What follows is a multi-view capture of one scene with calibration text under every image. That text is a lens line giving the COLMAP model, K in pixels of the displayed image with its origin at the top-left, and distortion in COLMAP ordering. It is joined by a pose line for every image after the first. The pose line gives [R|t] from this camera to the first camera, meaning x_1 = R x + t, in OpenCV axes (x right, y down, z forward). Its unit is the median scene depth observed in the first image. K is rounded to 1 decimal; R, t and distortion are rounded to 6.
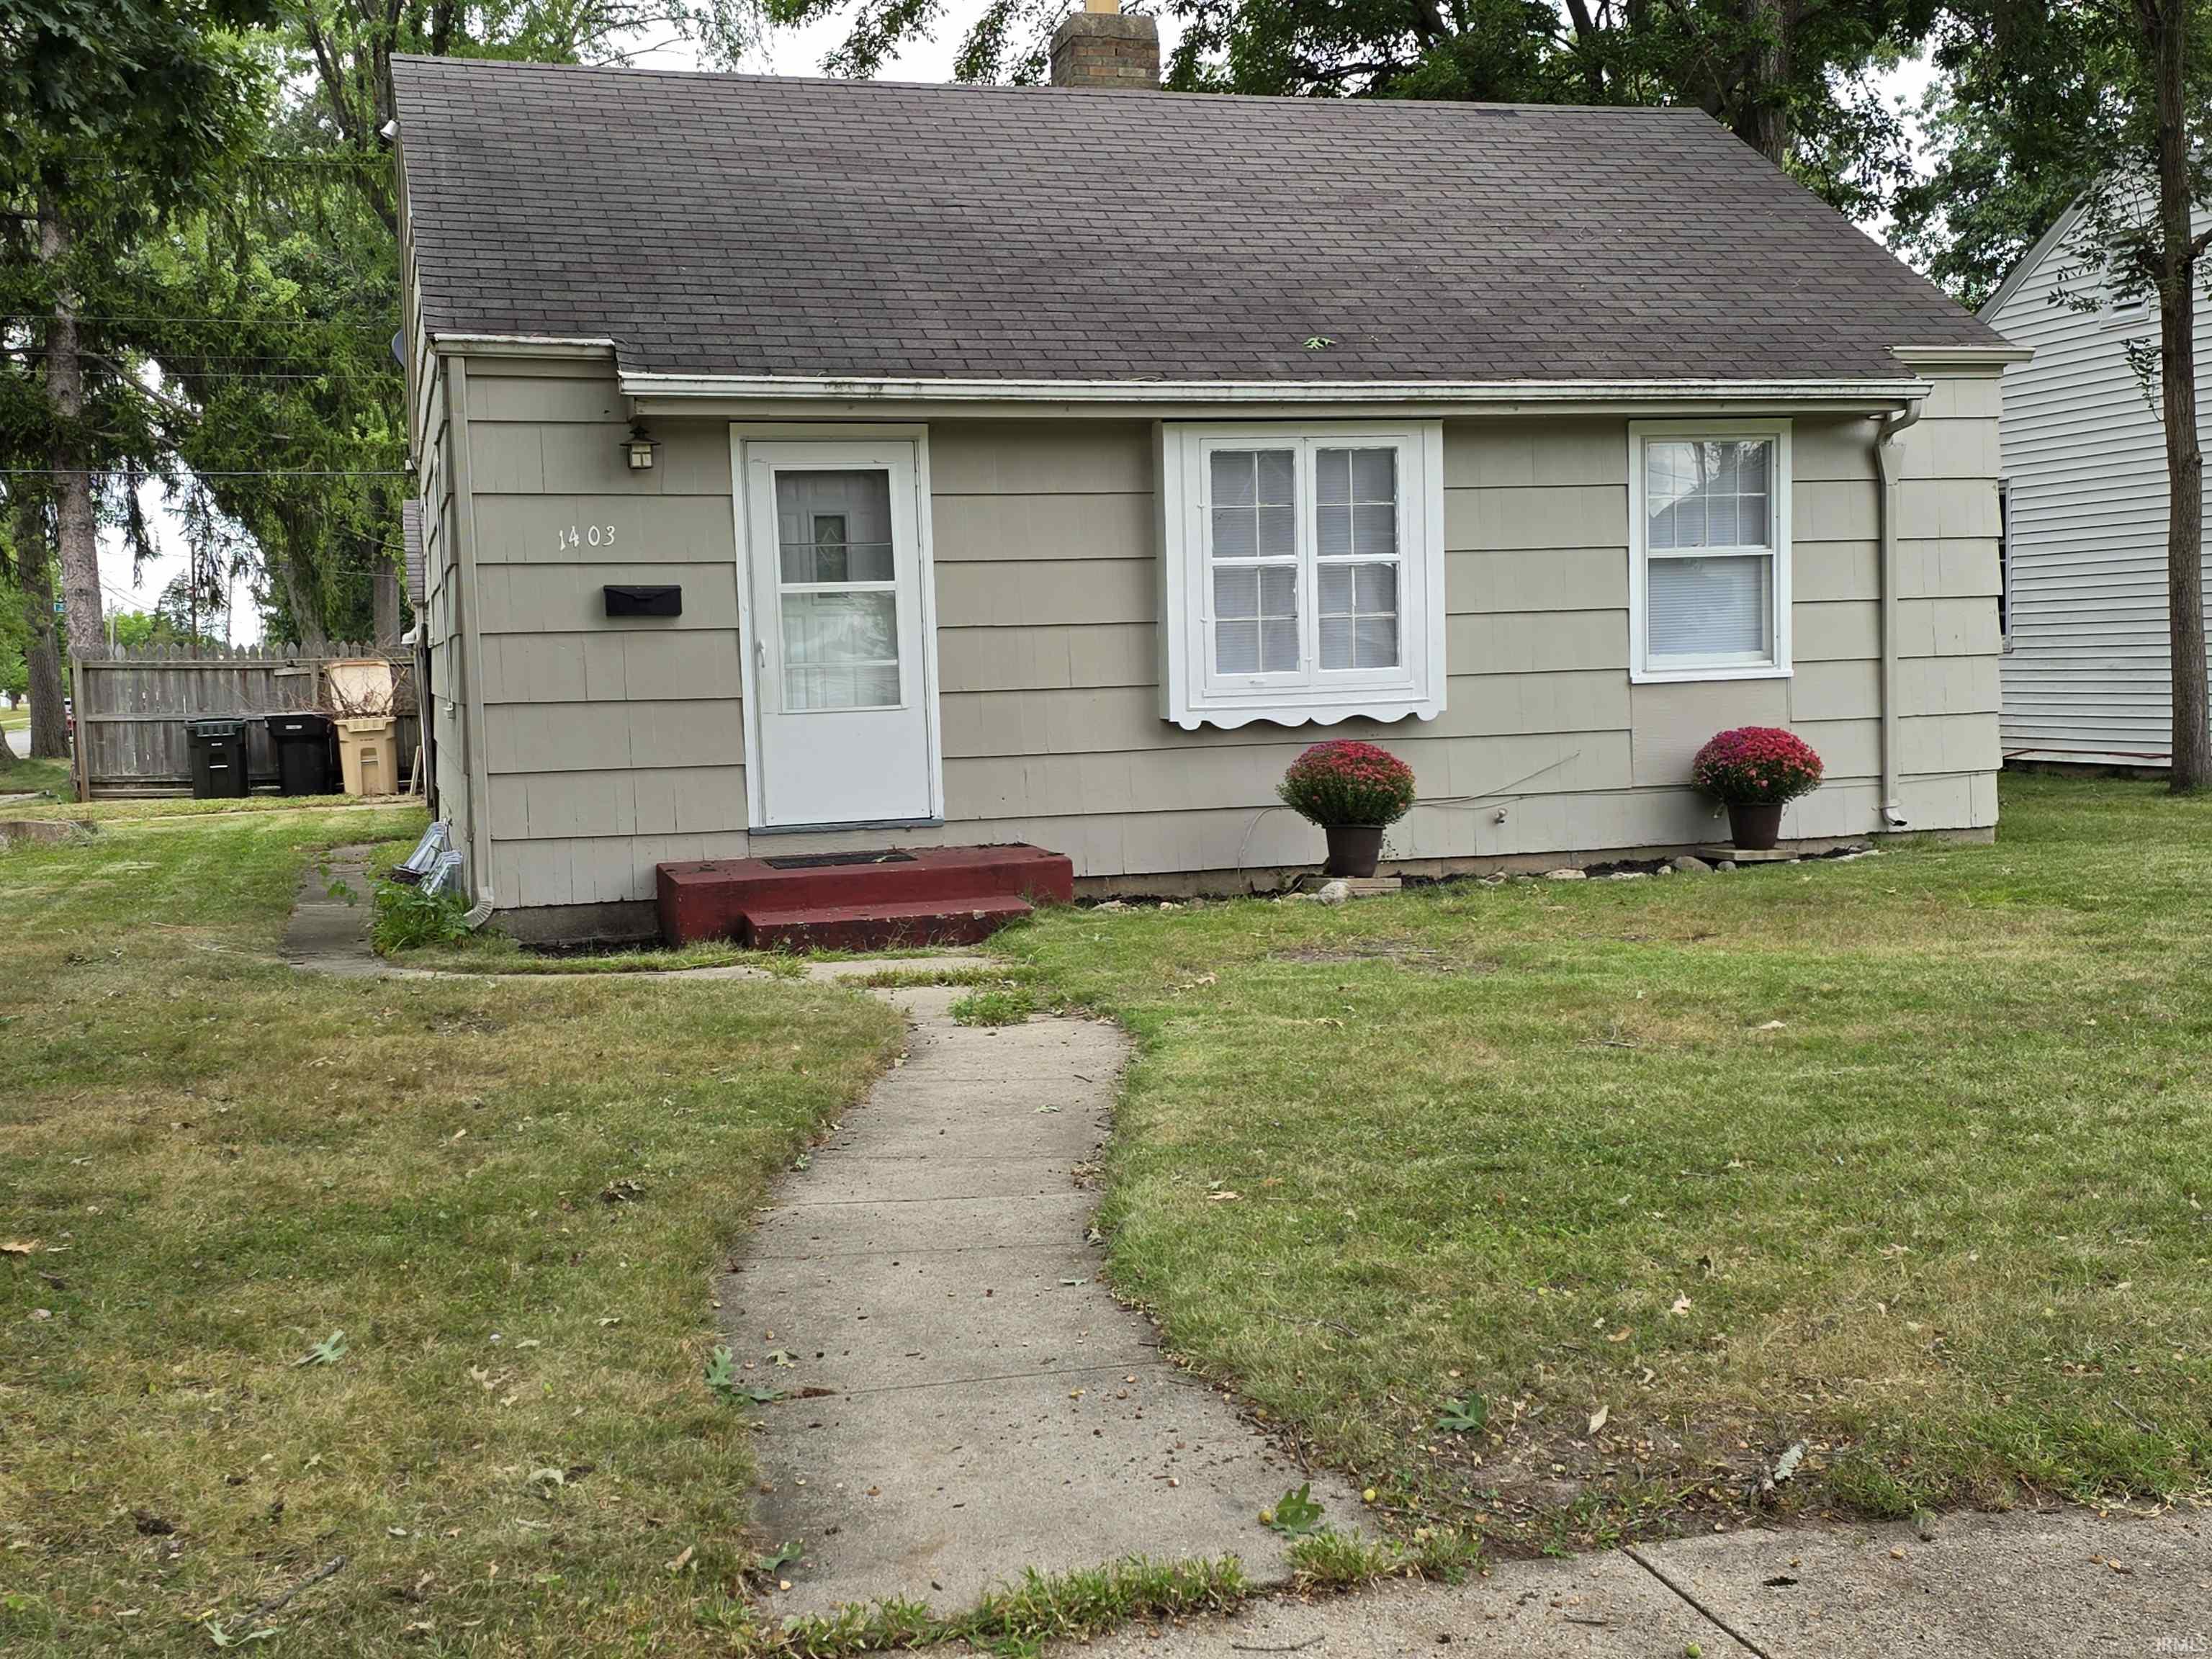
lens RADIAL K [[2428.3, 0, 1102.3], [0, 2428.3, 834.7], [0, 0, 1]] dist [0.218731, 0.000000]
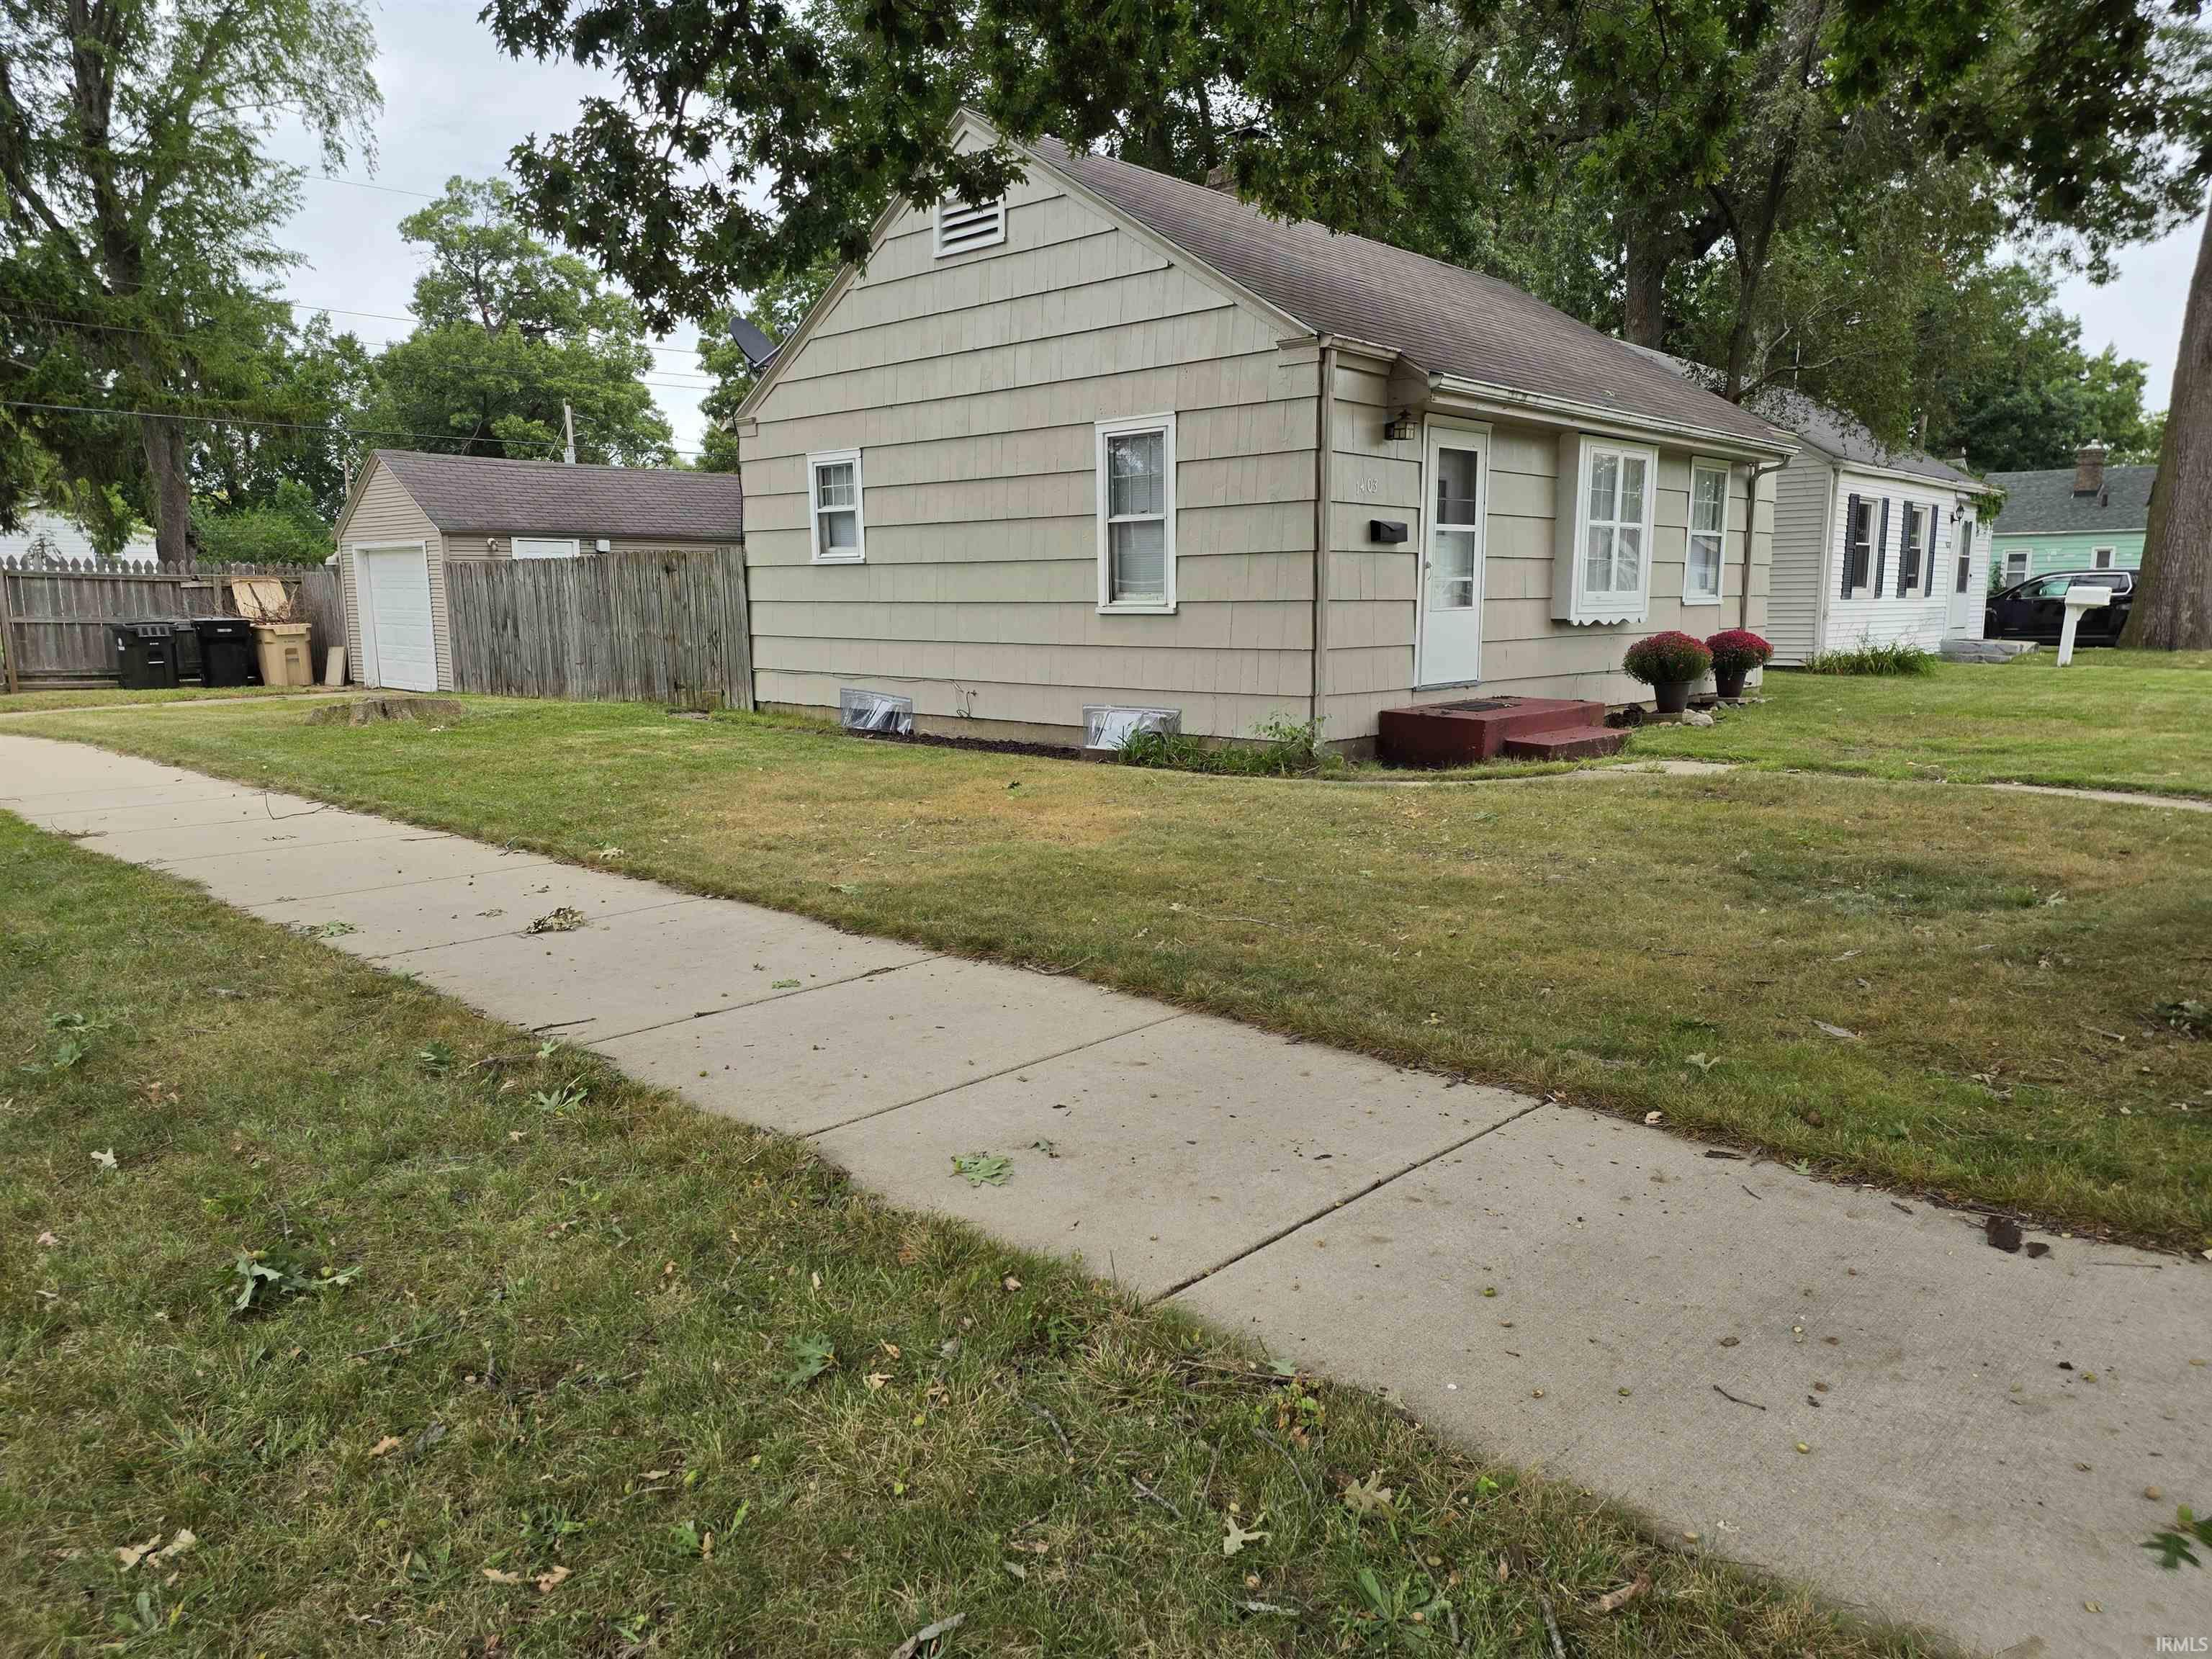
lens RADIAL K [[1487.2, 0, 1110.2], [0, 1487.2, 829.6], [0, 0, 1]] dist [0.068777, -0.021376]
pose [[0.856019, -0.053641, 0.514154, -0.700292], [0.017221, 0.997009, 0.075345, 0.011607], [-0.516658, -0.055642, 0.854382, 0.265314]]
